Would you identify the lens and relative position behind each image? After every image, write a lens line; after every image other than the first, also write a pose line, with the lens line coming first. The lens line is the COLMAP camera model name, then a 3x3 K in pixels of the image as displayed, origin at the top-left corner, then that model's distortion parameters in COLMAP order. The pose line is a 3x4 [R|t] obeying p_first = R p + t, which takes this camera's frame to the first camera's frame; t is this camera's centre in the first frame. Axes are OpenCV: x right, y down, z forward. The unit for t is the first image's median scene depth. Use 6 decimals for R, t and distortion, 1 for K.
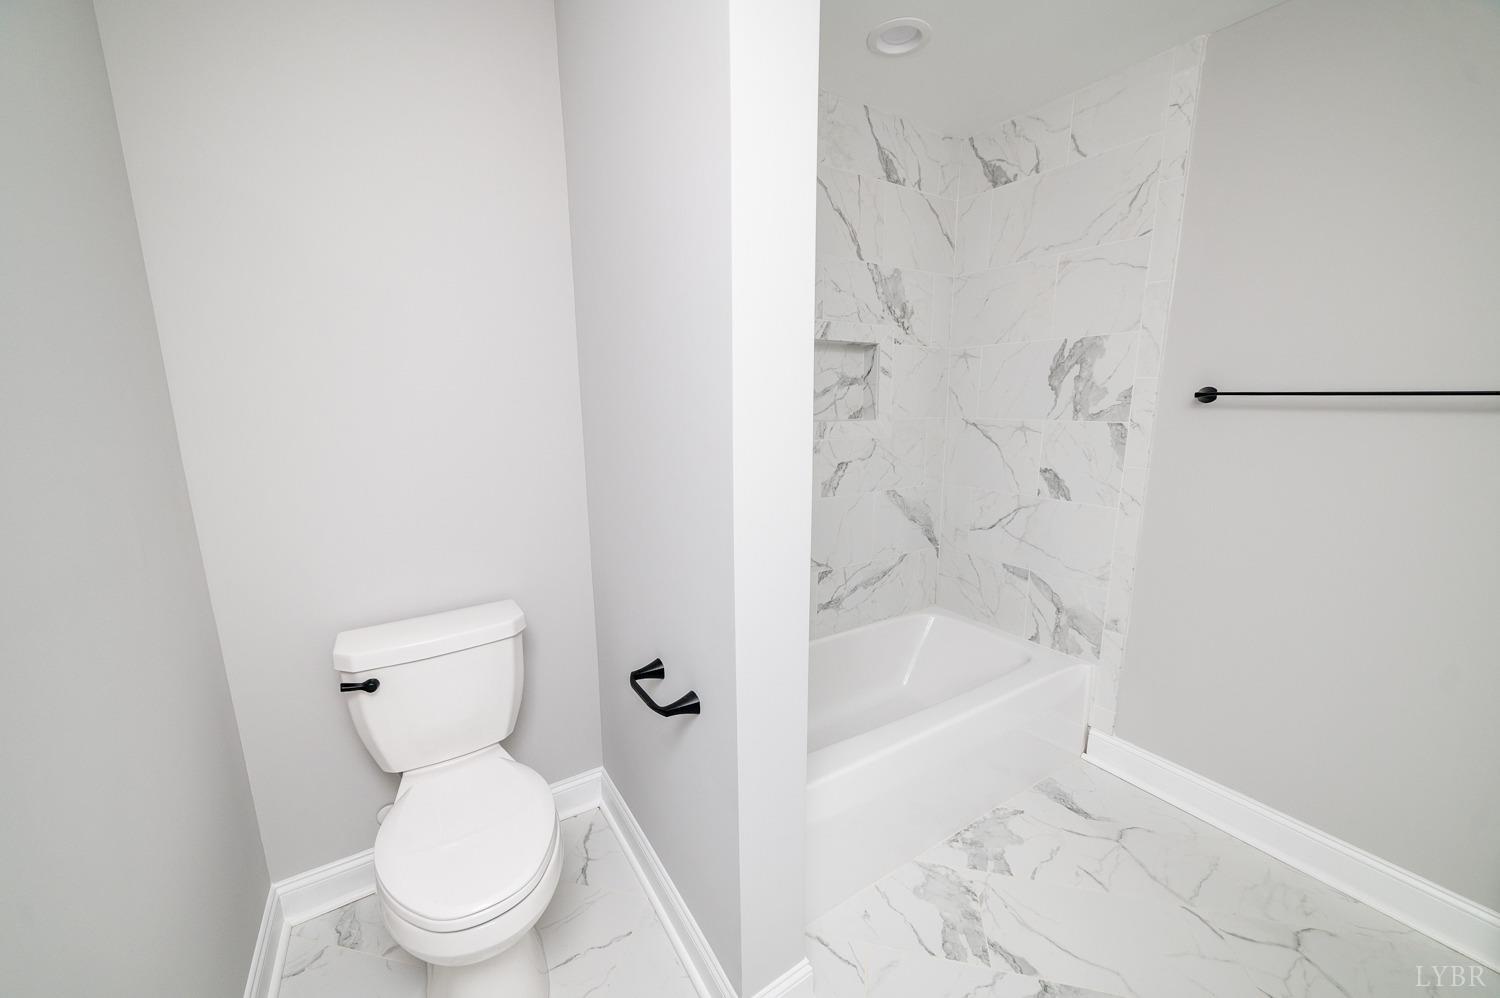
lens RADIAL K [[572.5, 0, 755.9], [0, 572.5, 503.4], [0, 0, 1]] dist [-0.003178, 0.000172]
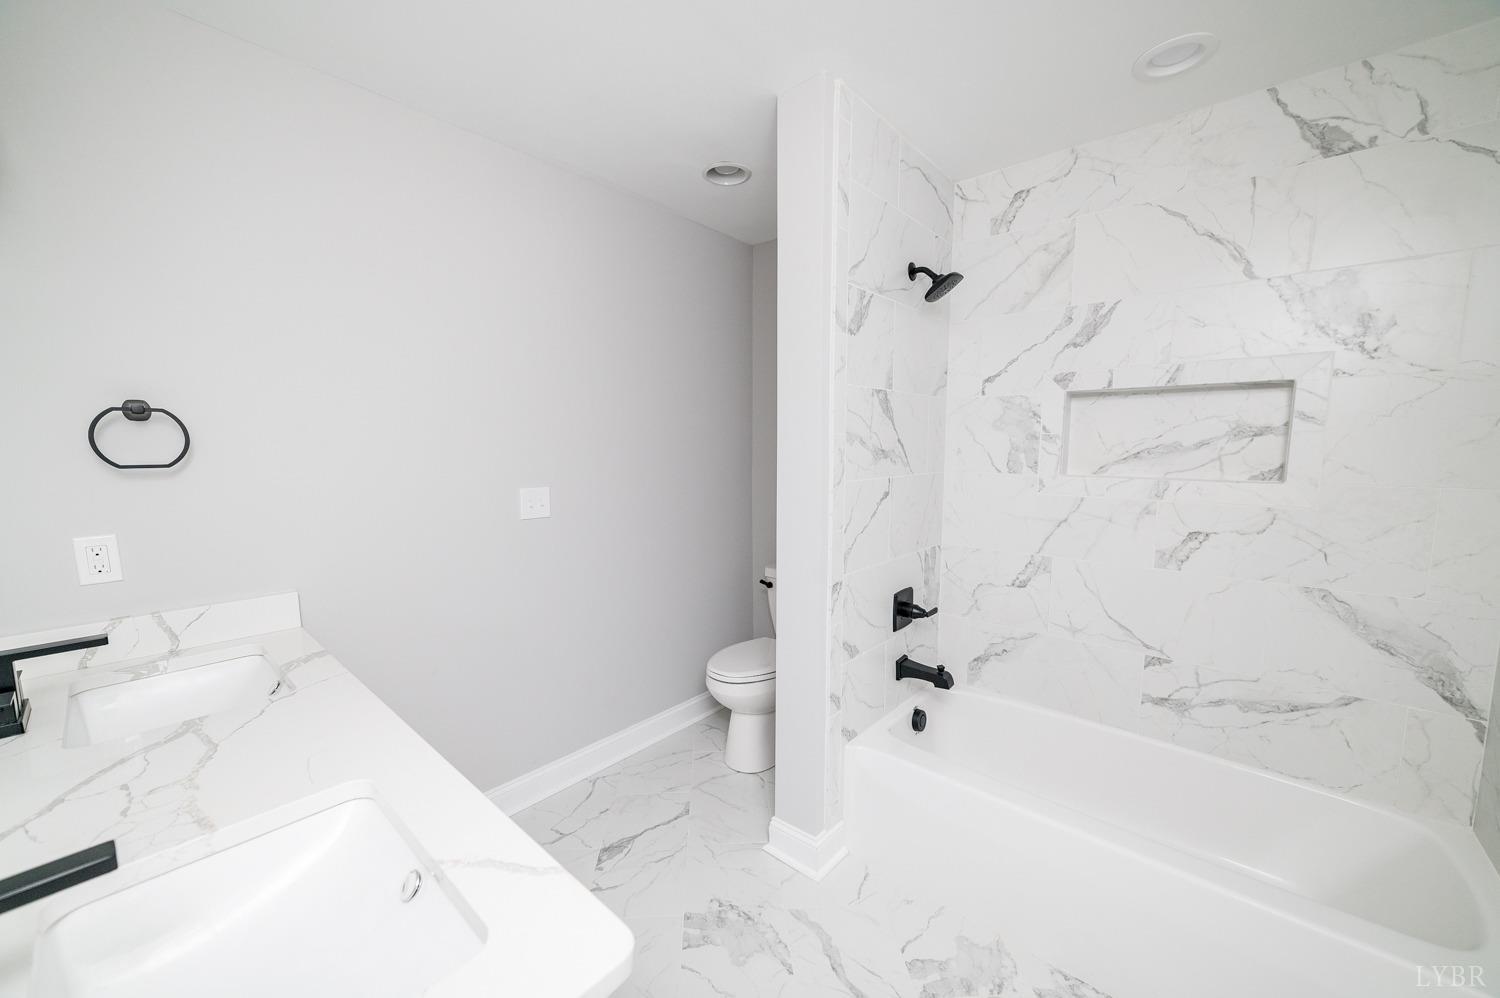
lens RADIAL K [[572.5, 0, 749.2], [0, 572.5, 502.1], [0, 0, 1]] dist [-0.003178, 0.000172]
pose [[0.273164, 0.098563, -0.956905, 0.735034], [-0.177009, 0.982902, 0.050710, -0.041246], [0.945542, 0.155529, 0.285940, 0.165349]]
